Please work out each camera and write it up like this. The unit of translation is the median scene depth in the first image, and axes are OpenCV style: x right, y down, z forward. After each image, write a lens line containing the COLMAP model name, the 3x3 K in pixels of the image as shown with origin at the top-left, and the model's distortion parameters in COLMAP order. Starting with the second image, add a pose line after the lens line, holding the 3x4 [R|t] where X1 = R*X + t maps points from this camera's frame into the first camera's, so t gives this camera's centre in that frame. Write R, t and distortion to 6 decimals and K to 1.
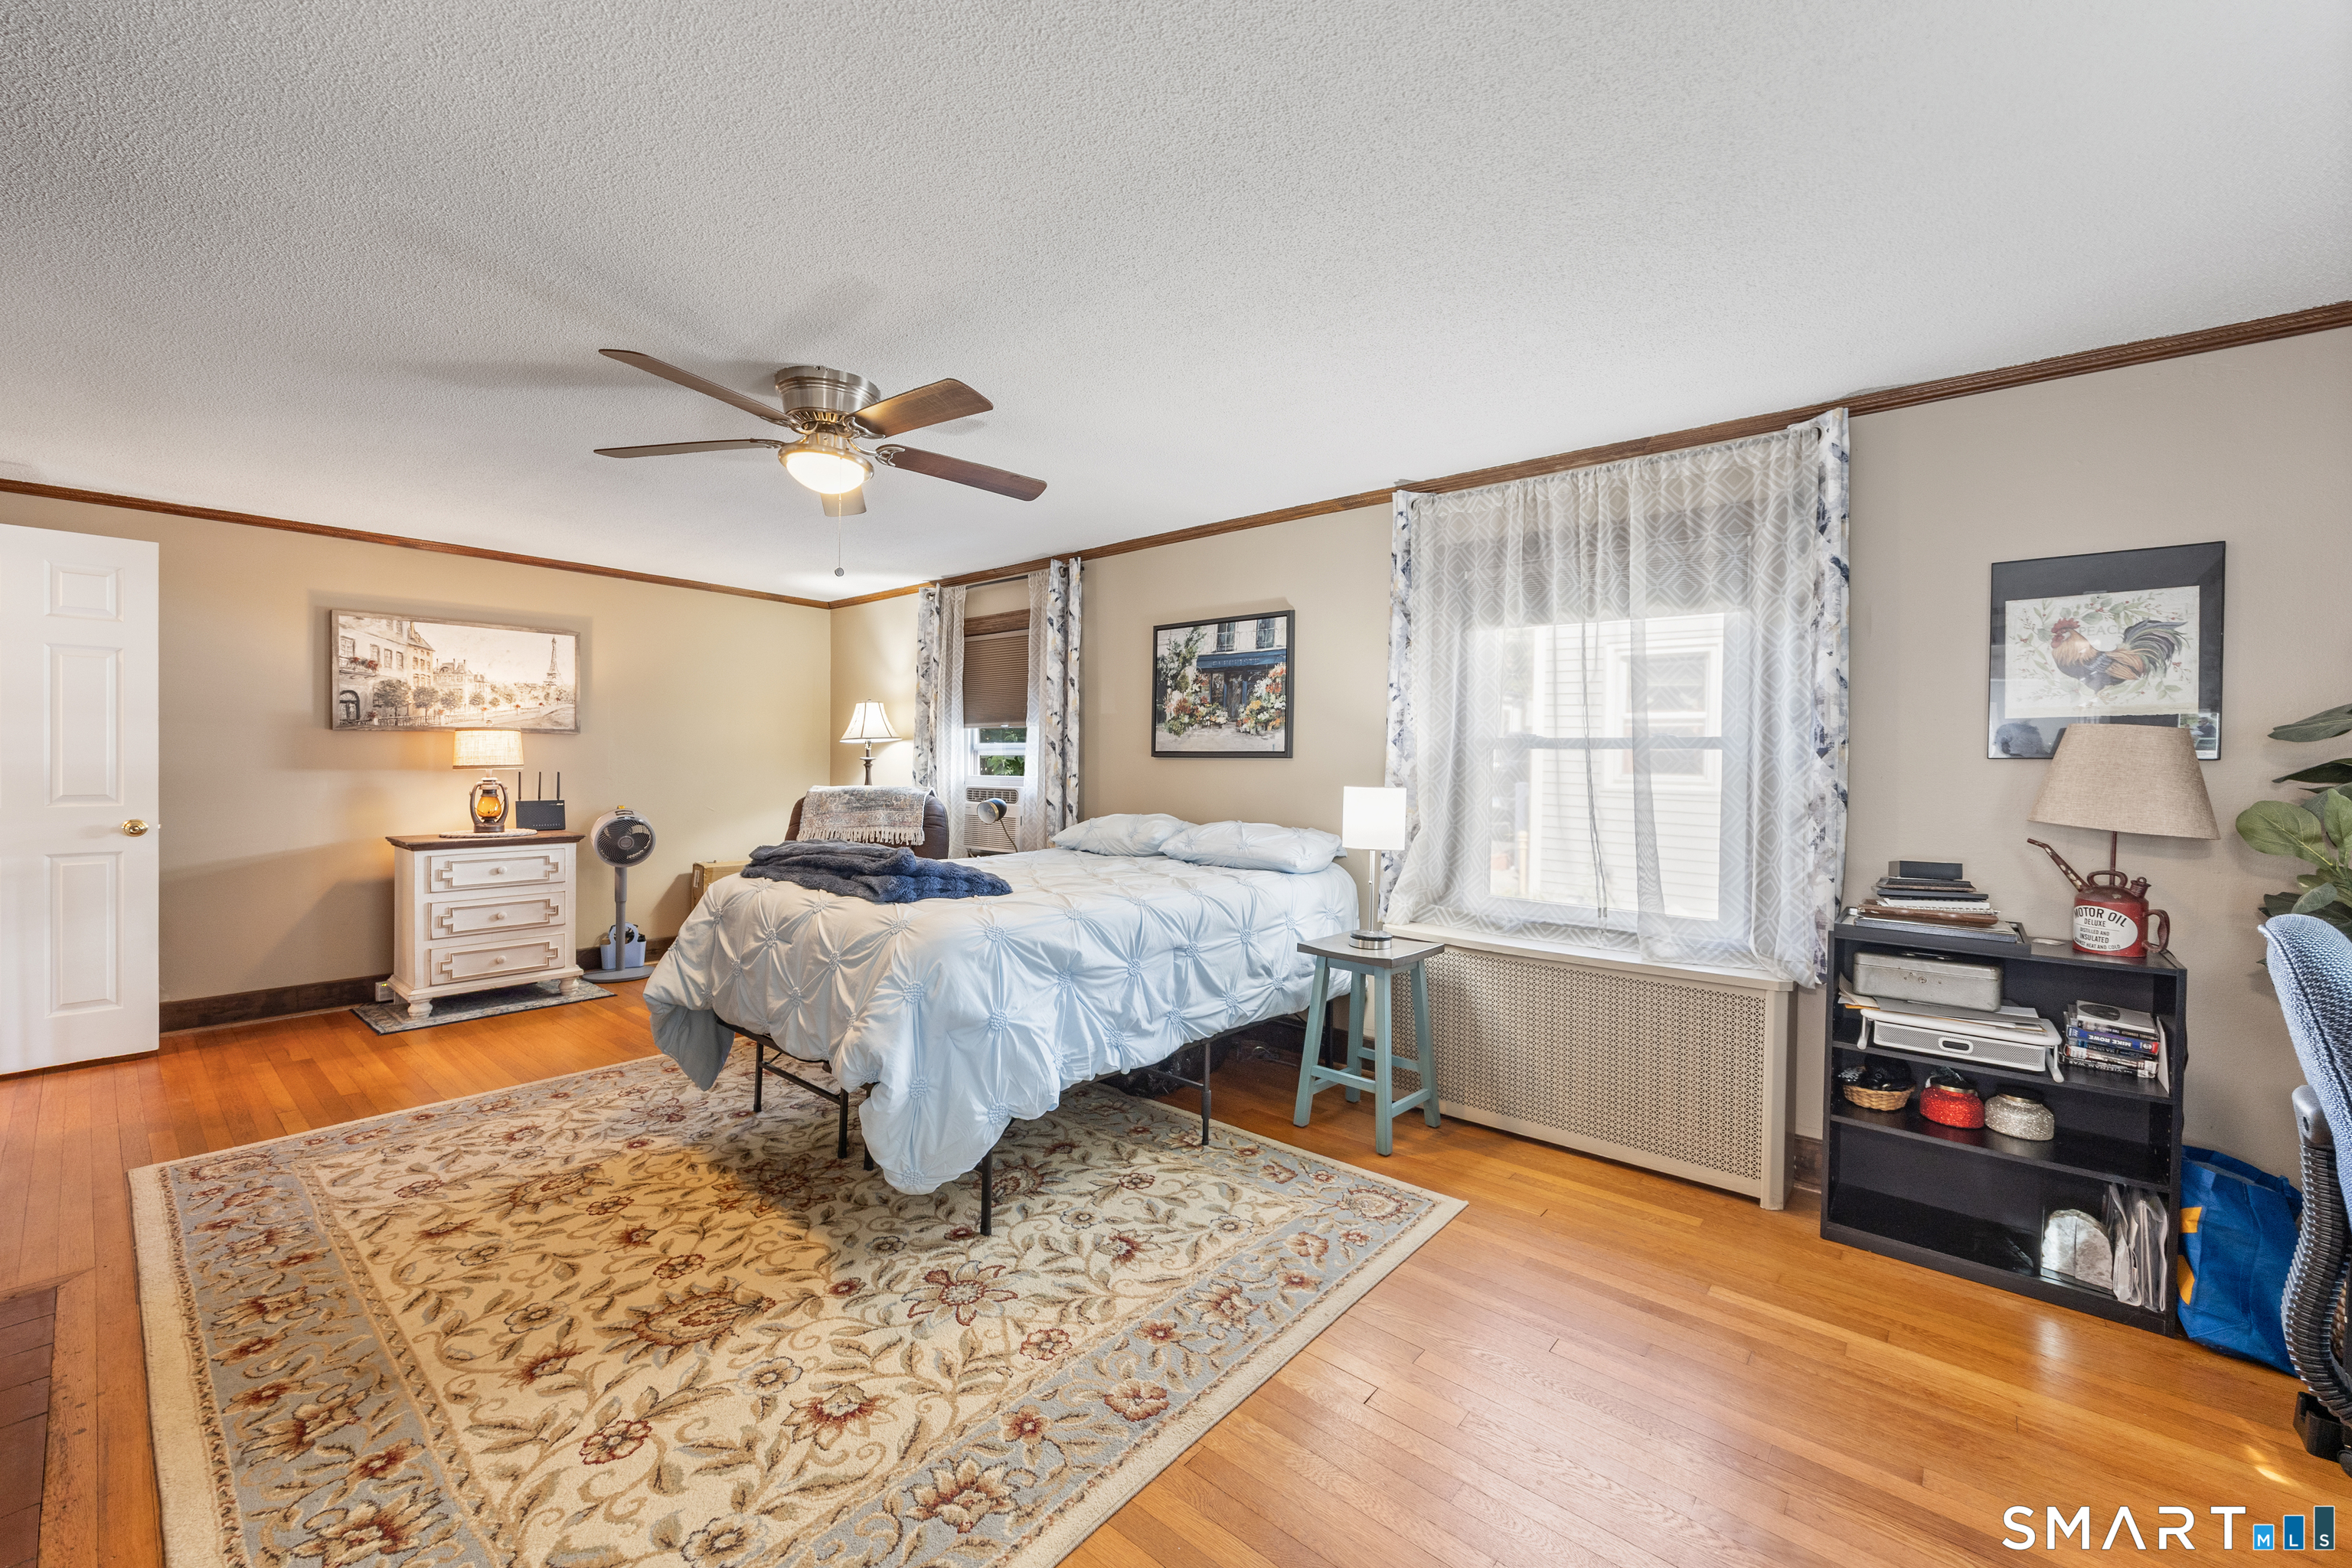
lens RADIAL K [[917.6, 0, 1181.5], [0, 917.6, 773.8], [0, 0, 1]] dist [-0.000105, 0.000259]
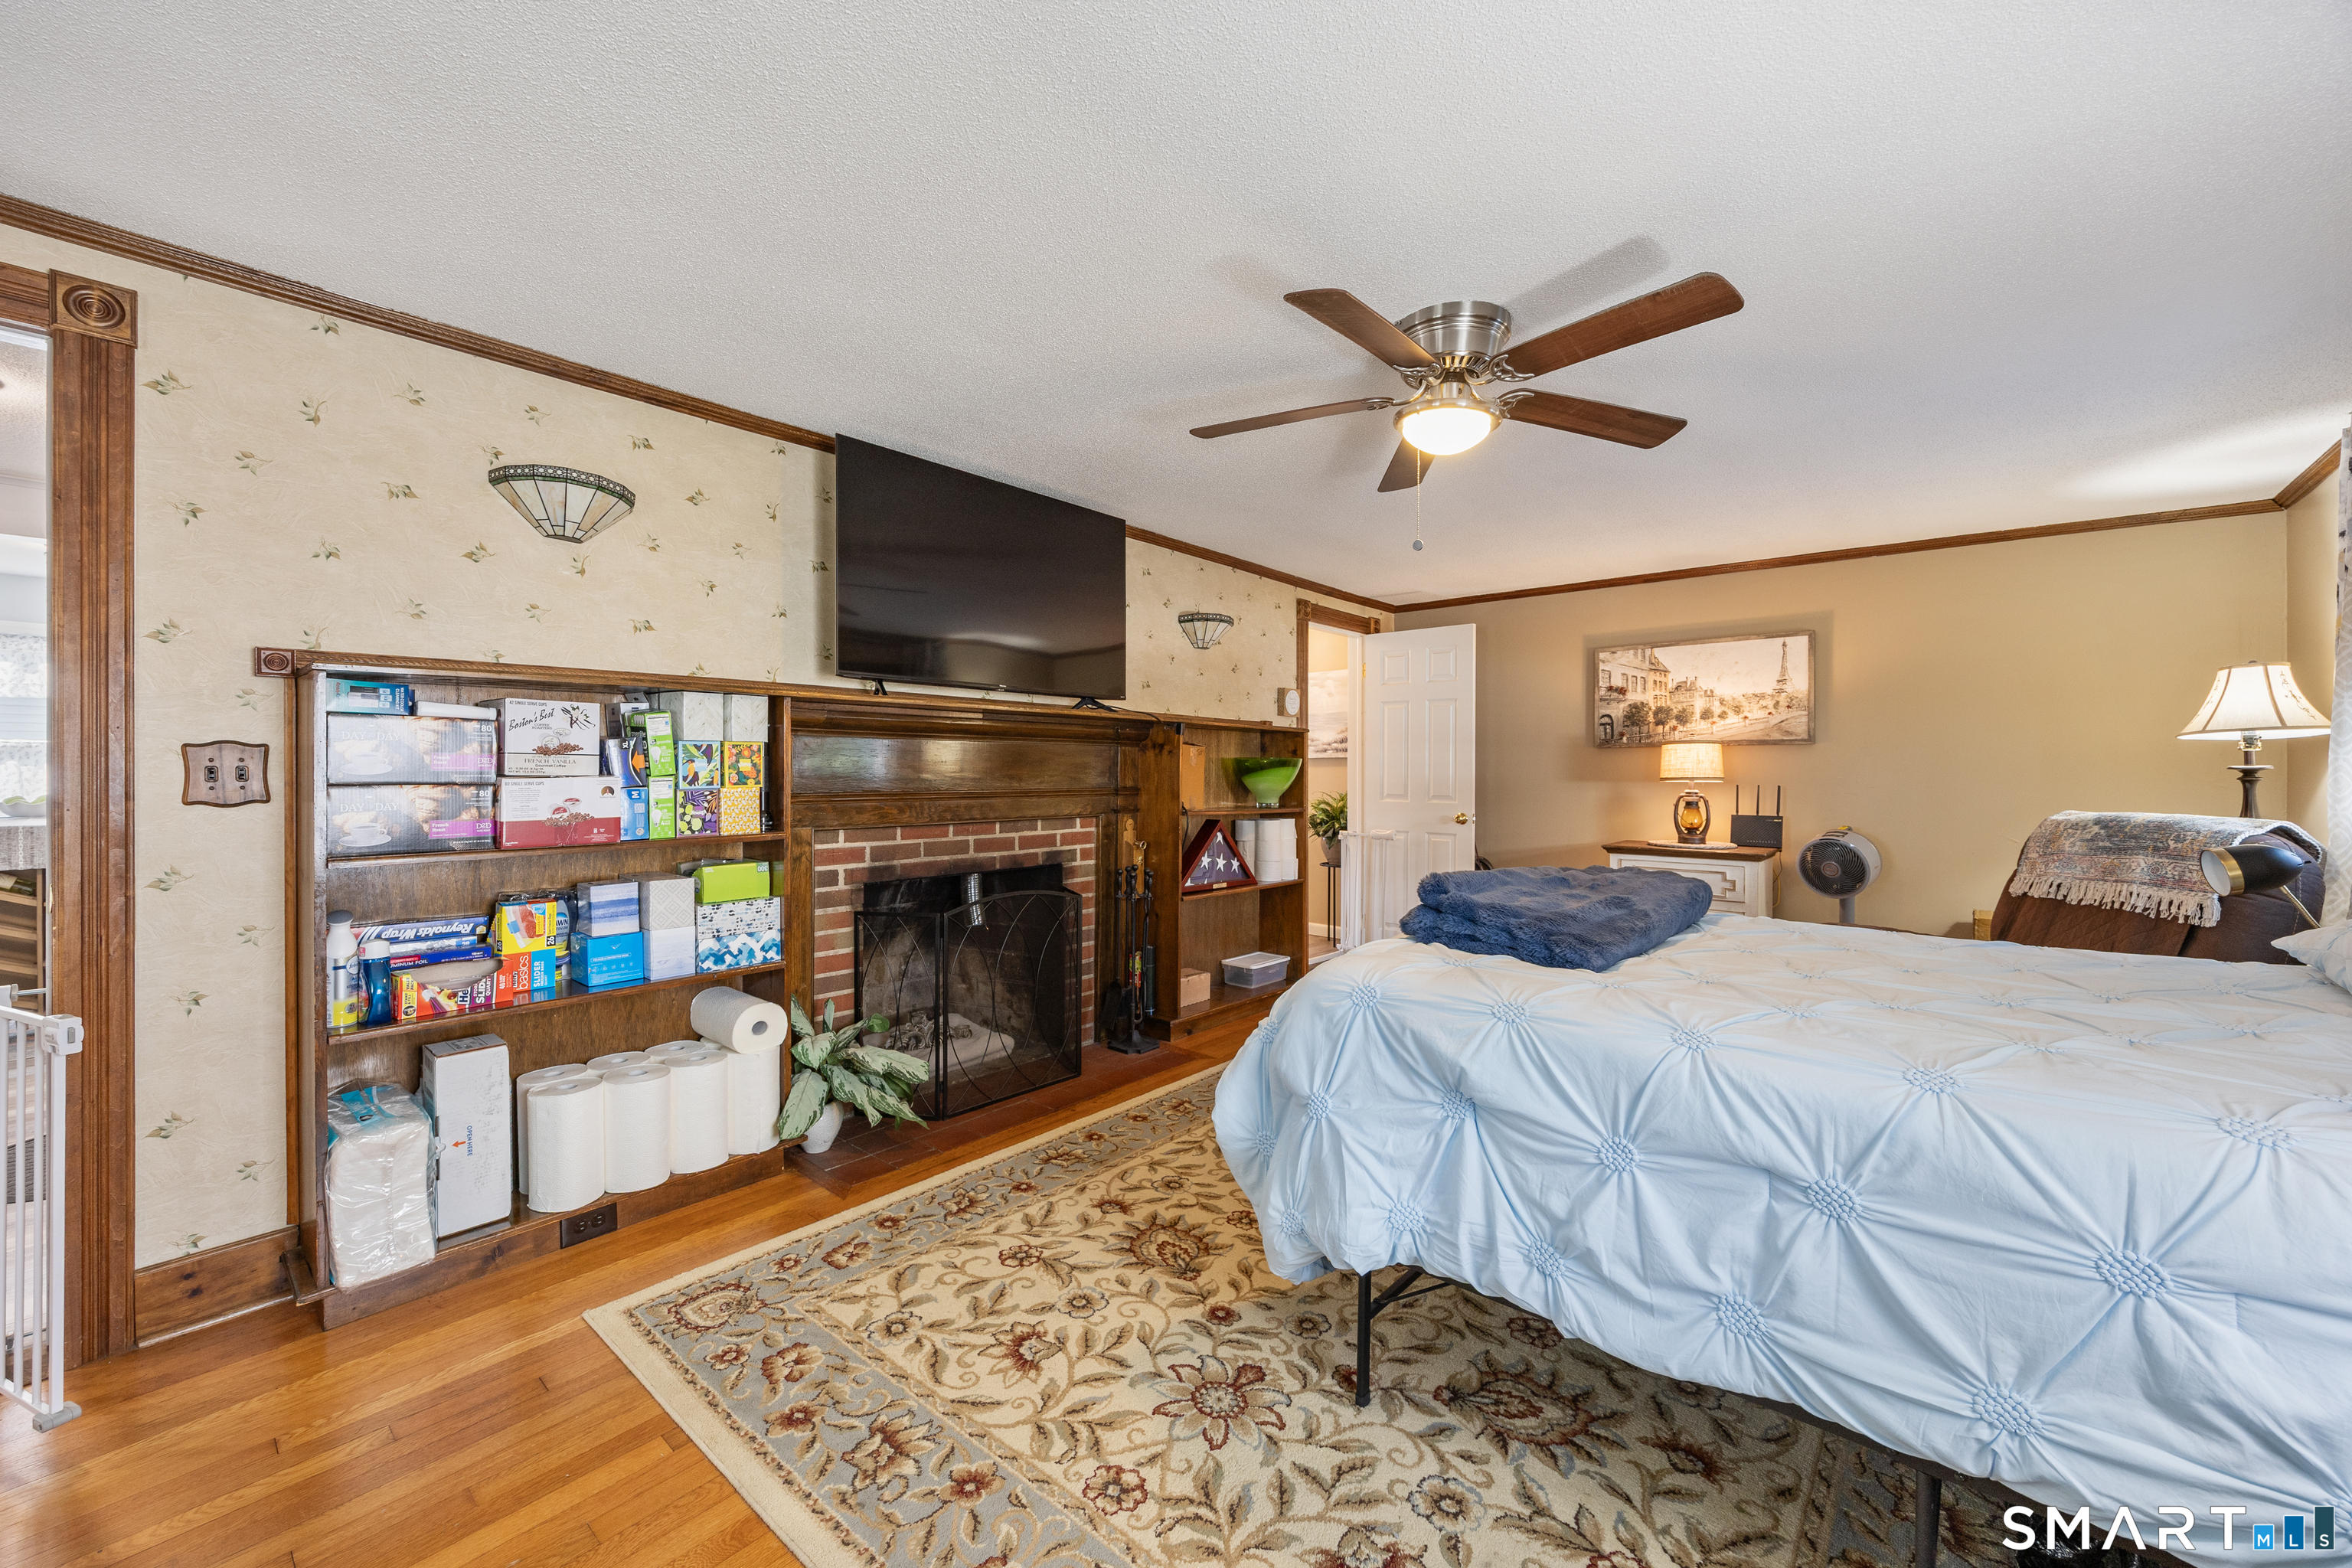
lens RADIAL K [[917.6, 0, 1181.5], [0, 917.6, 773.8], [0, 0, 1]] dist [-0.000105, 0.000259]
pose [[-0.004215, -0.005512, -0.999976, 0.651037], [-0.016707, 0.999846, -0.005440, 0.003472], [0.999852, 0.016684, -0.004307, 1.046797]]
